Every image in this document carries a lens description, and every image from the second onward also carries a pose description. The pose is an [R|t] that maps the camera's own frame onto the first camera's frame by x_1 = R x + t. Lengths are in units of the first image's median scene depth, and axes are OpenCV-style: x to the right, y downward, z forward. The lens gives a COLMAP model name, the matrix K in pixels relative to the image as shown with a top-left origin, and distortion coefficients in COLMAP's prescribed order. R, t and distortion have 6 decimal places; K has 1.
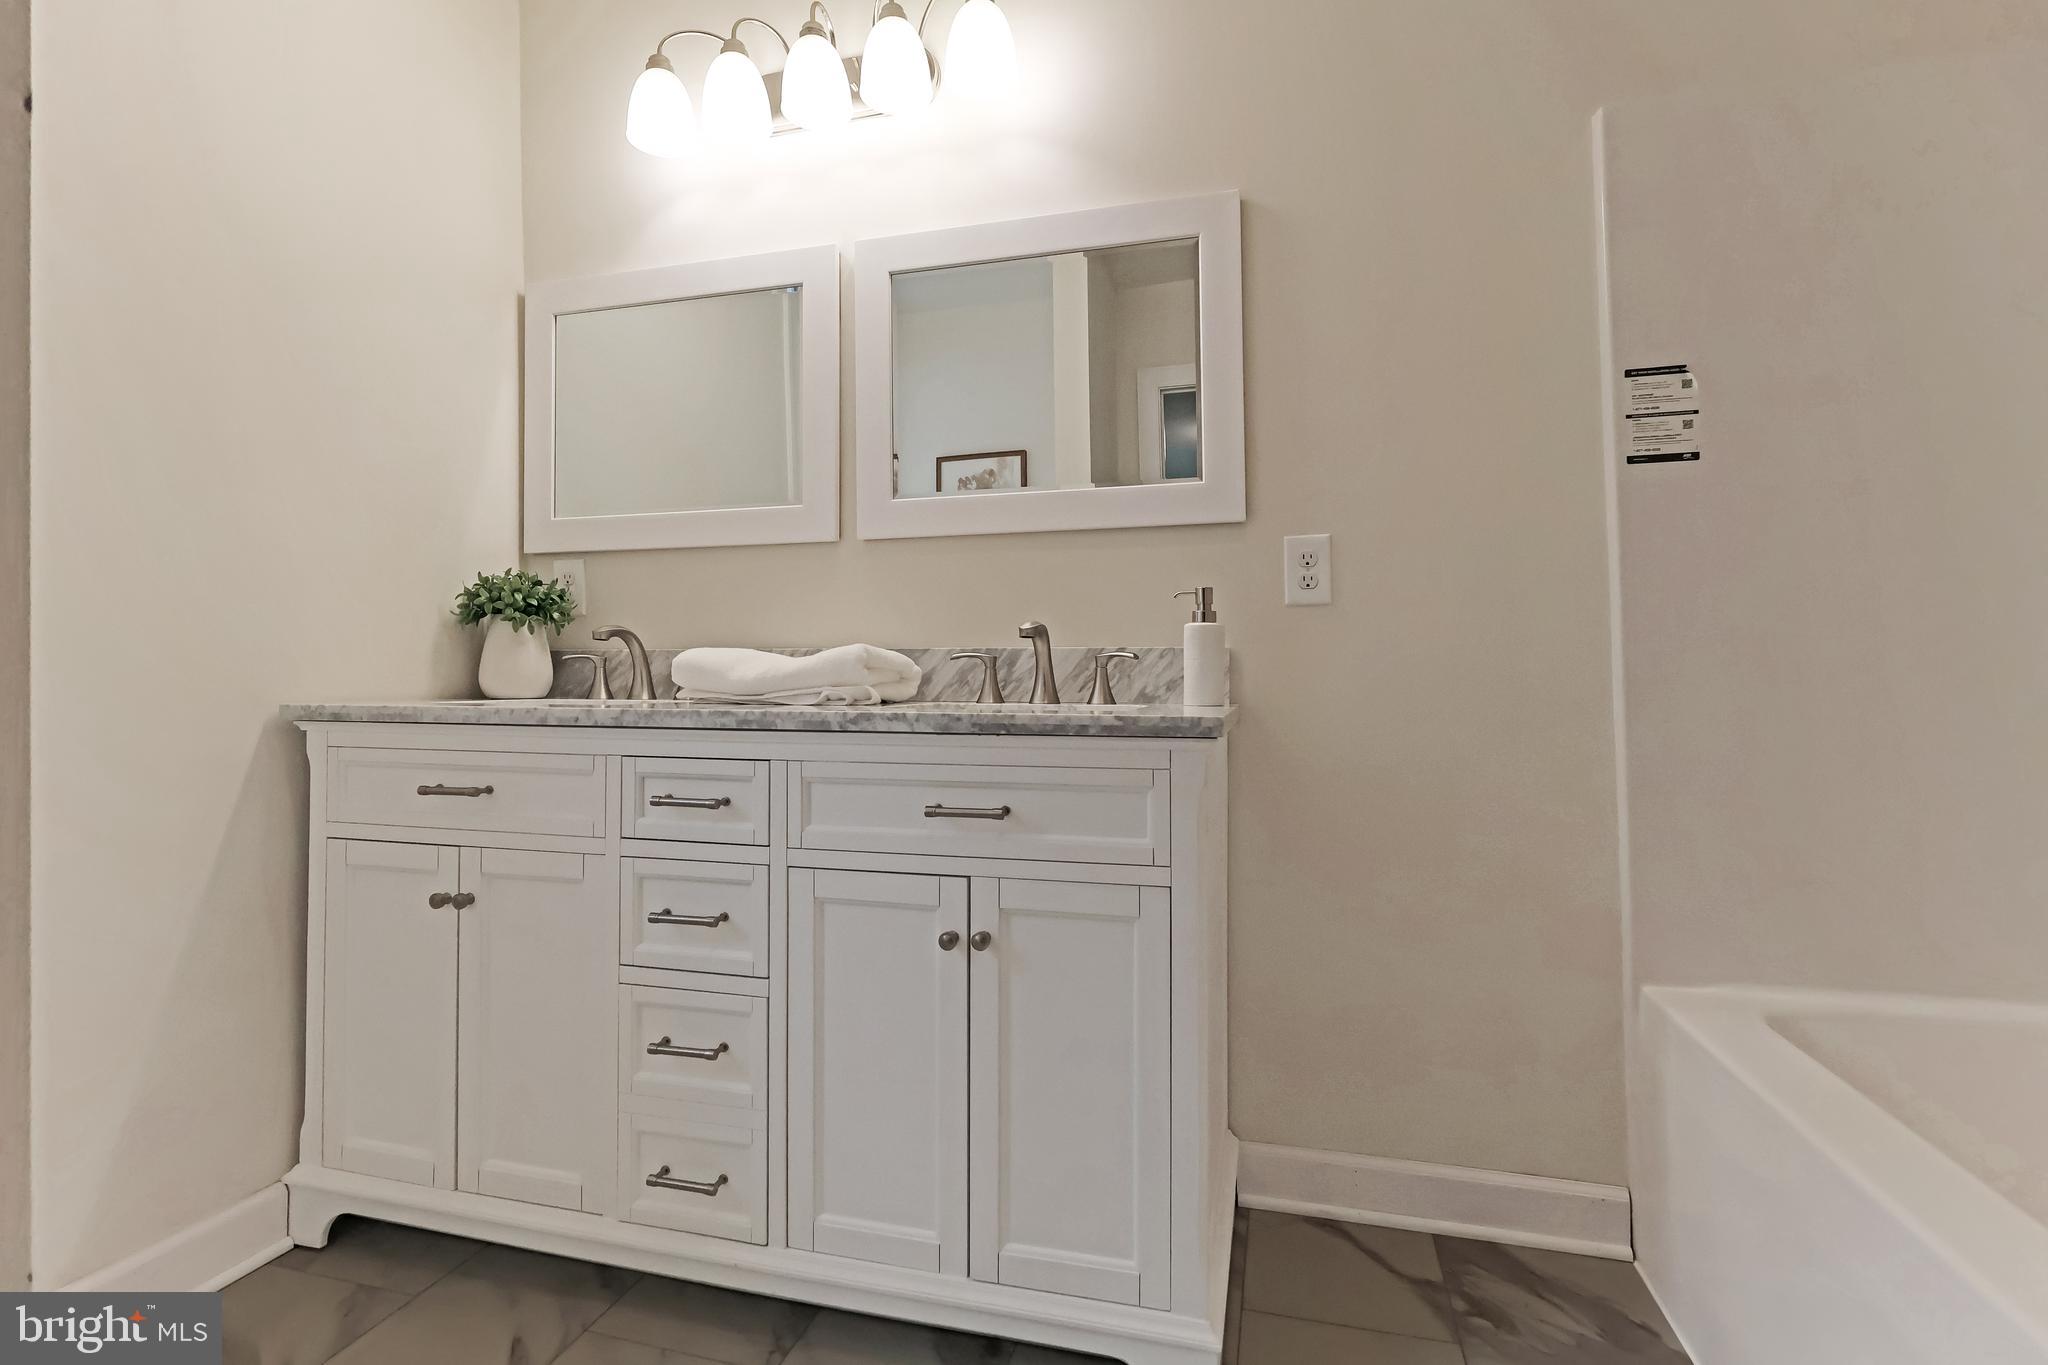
lens RADIAL K [[941.1, 0, 1030.9], [0, 941.1, 671.9], [0, 0, 1]] dist [-0.010350, 0.000170]
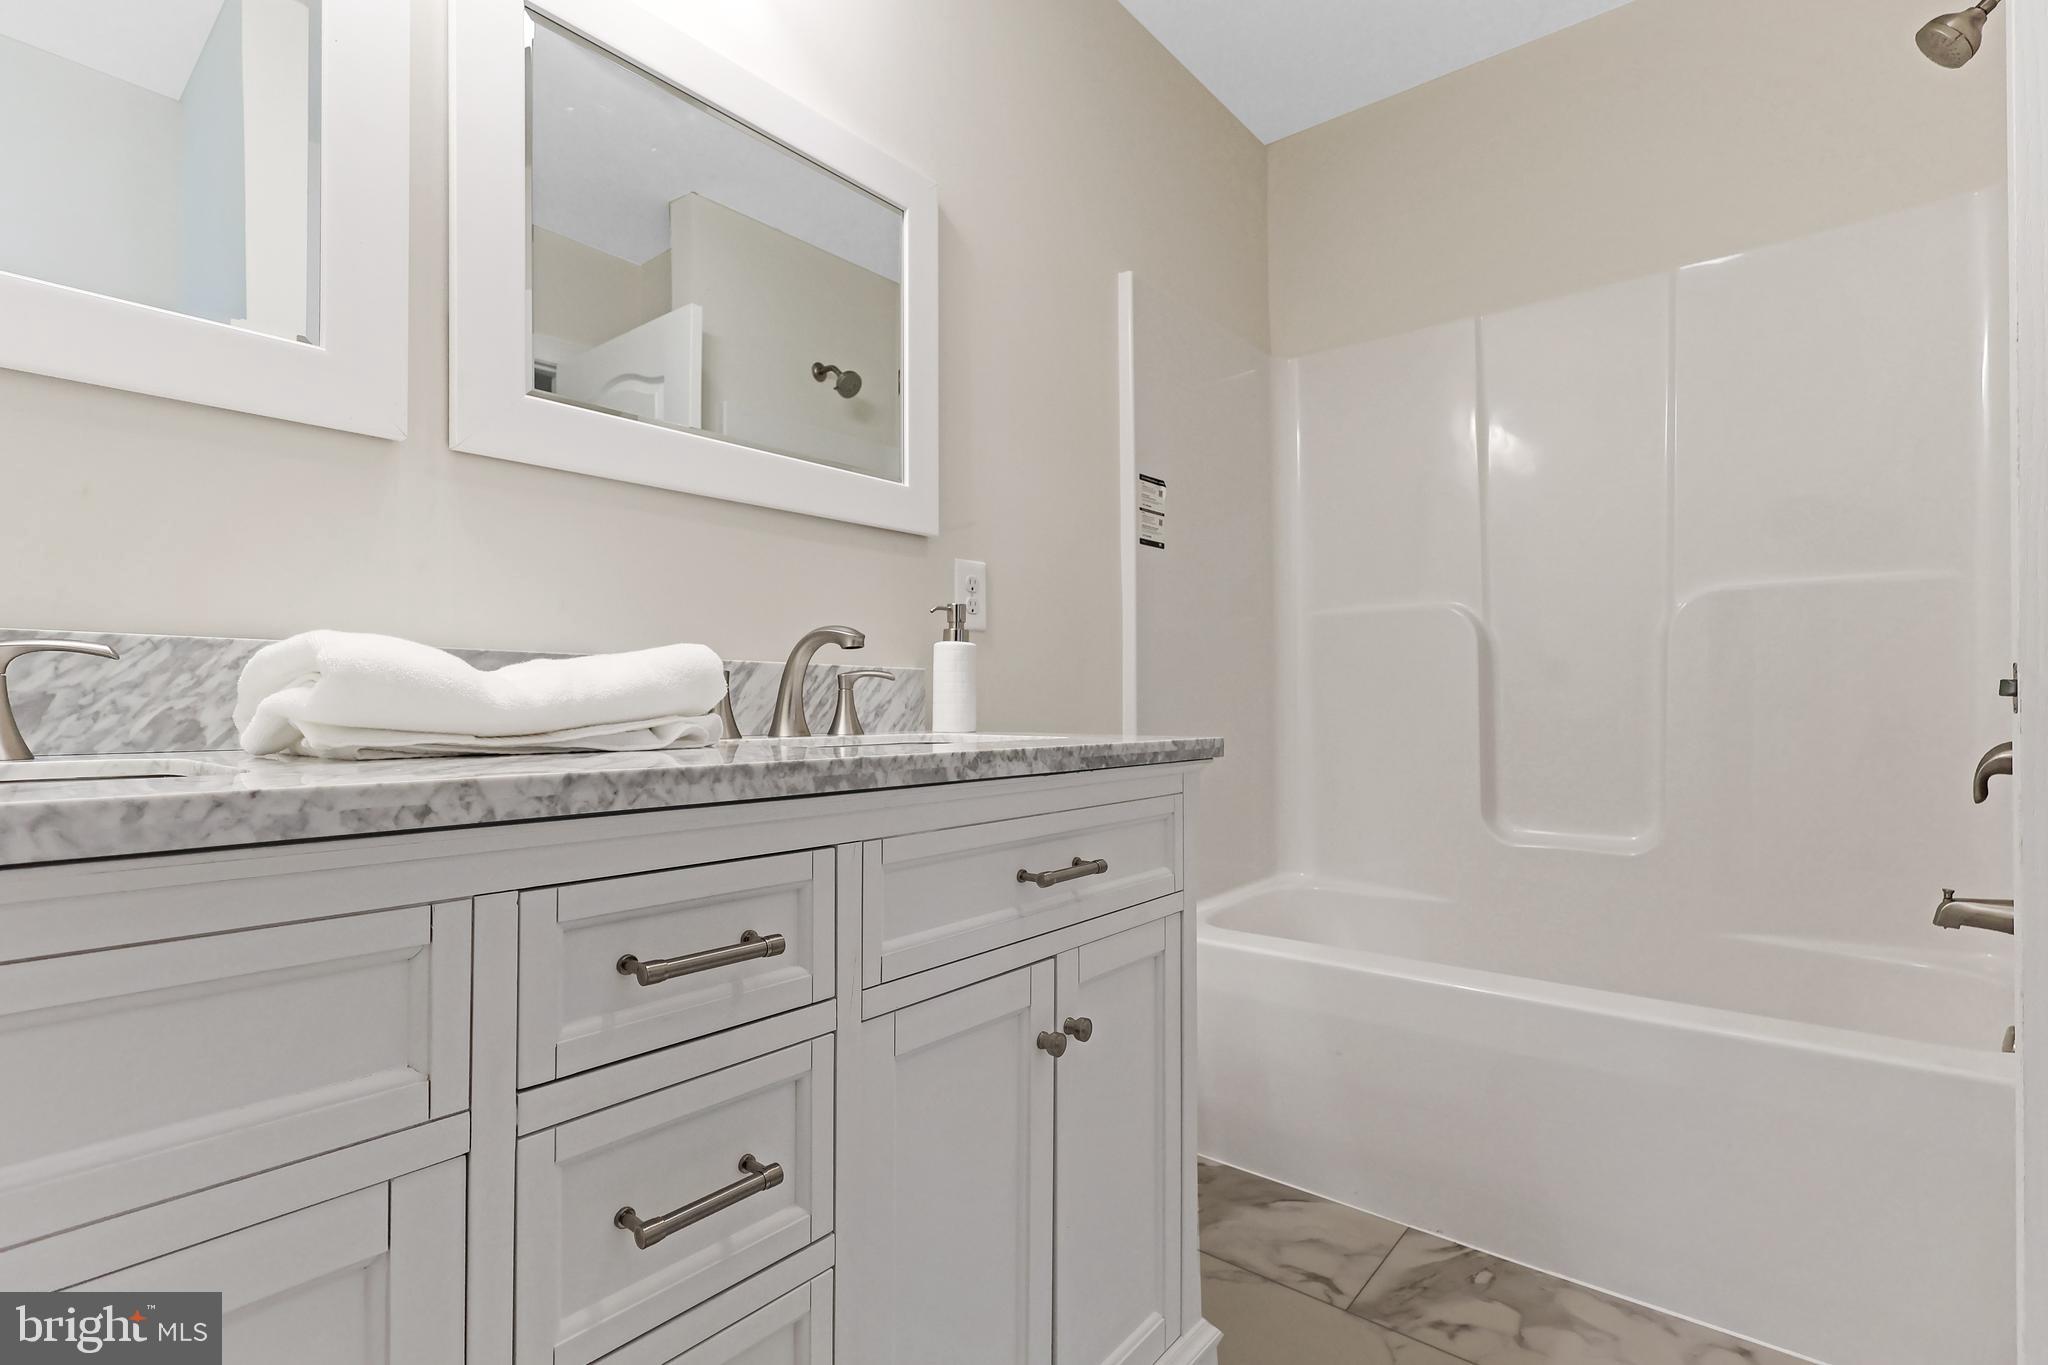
lens RADIAL K [[942.5, 0, 1025.5], [0, 942.5, 687.0], [0, 0, 1]] dist [-0.001278, 0.000994]
pose [[0.418611, 0.015821, 0.908028, -0.669562], [-0.003721, 0.999870, -0.015706, 0.006284], [-0.908158, 0.003196, 0.418615, 0.589023]]
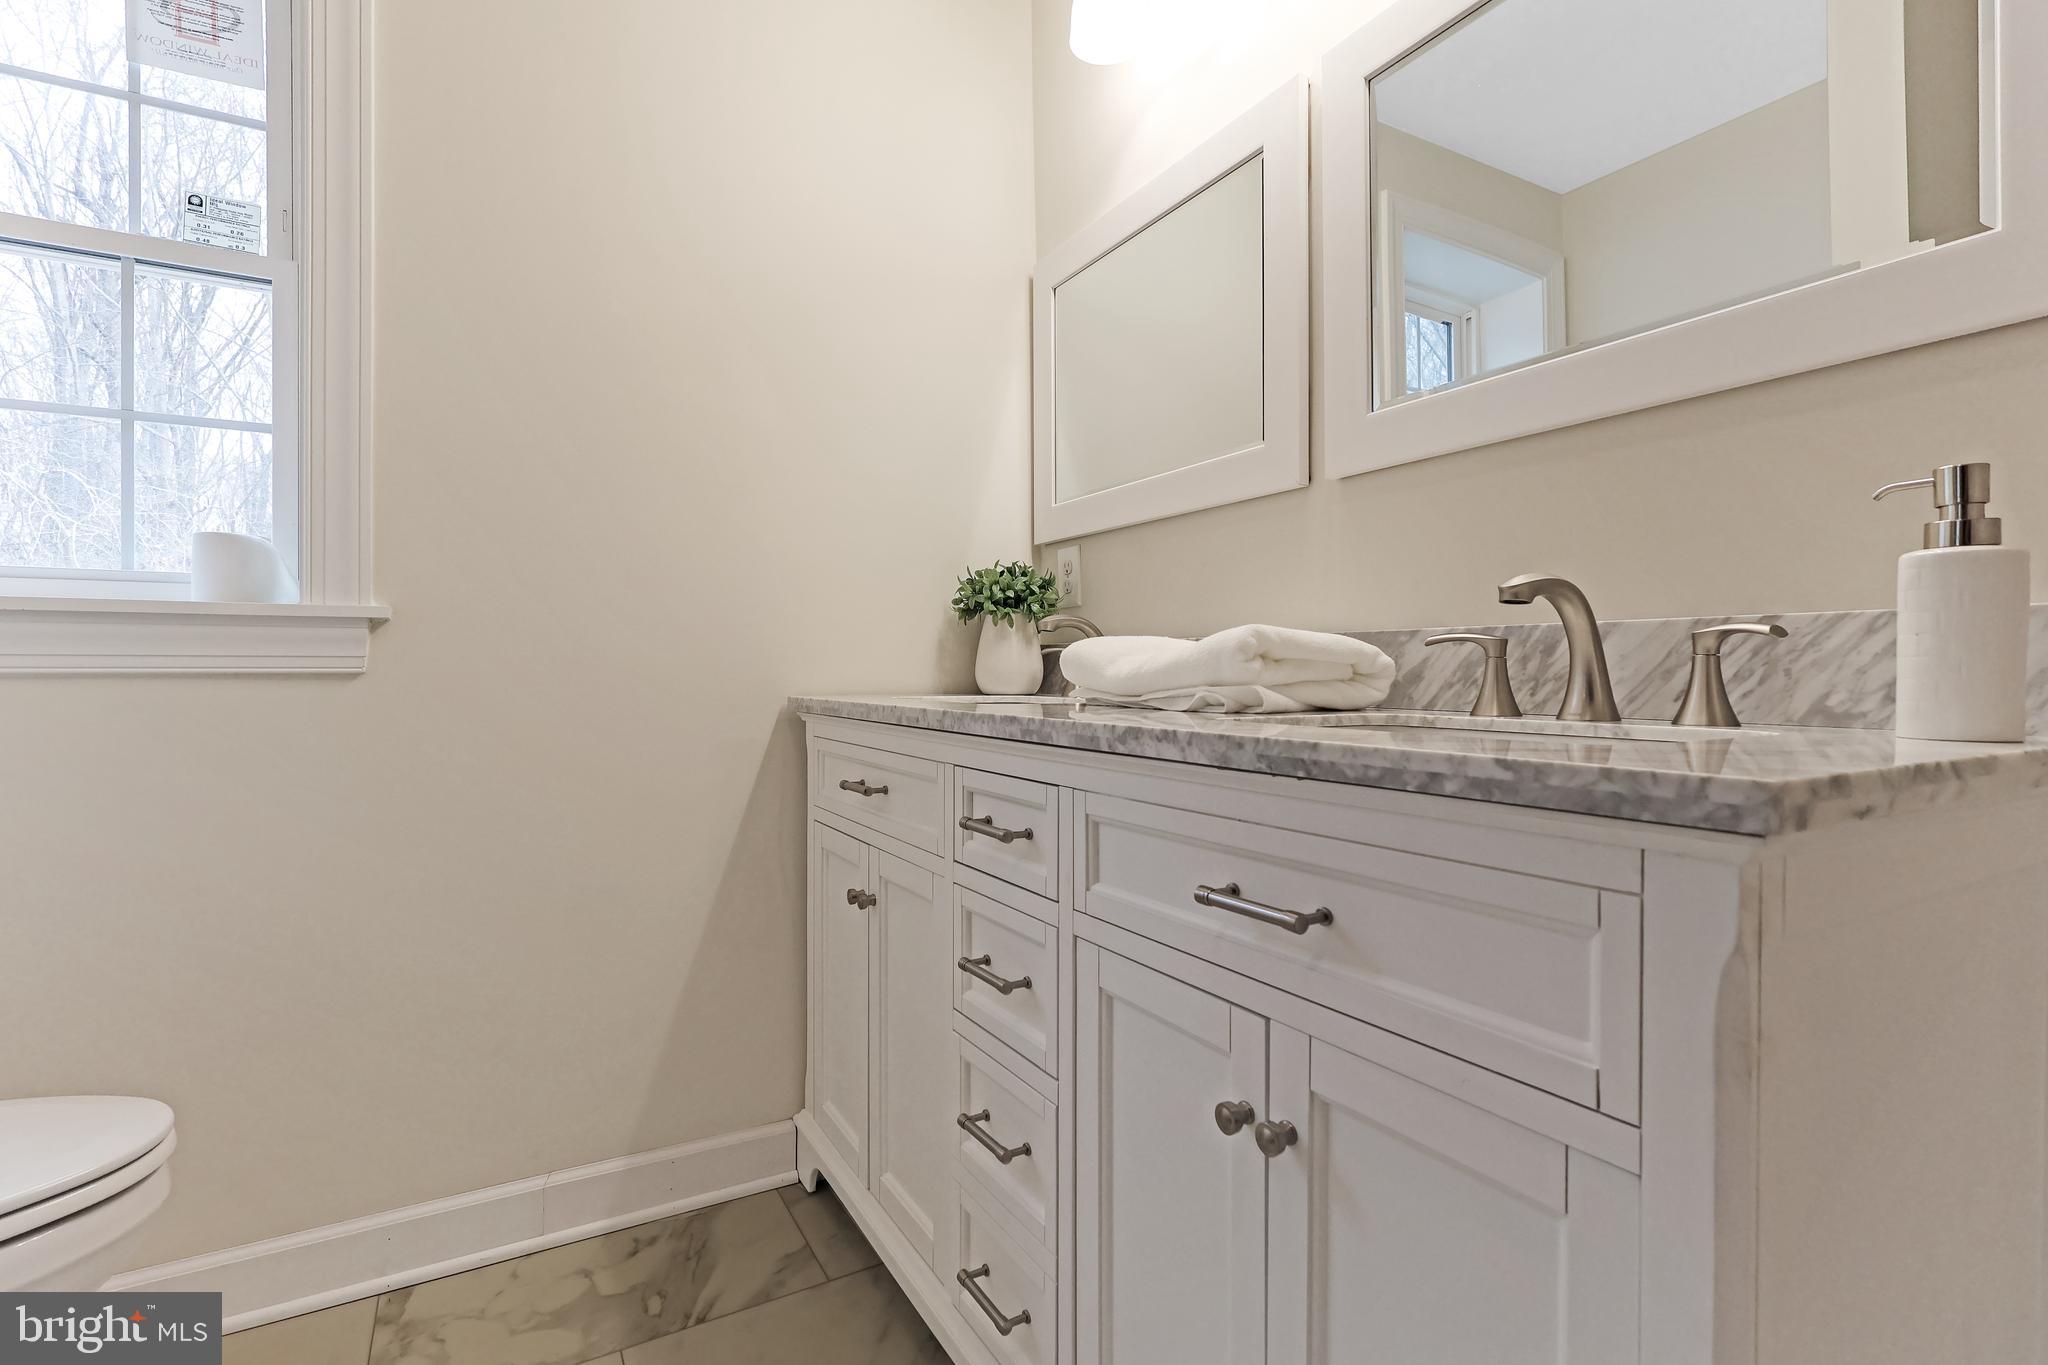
lens RADIAL K [[942.5, 0, 1025.5], [0, 942.5, 687.0], [0, 0, 1]] dist [-0.001278, 0.000994]
pose [[0.706684, 0.011963, -0.707428, 0.200019], [0.001770, 0.999824, 0.018676, 0.002721], [0.707527, -0.014450, 0.706539, 0.414510]]
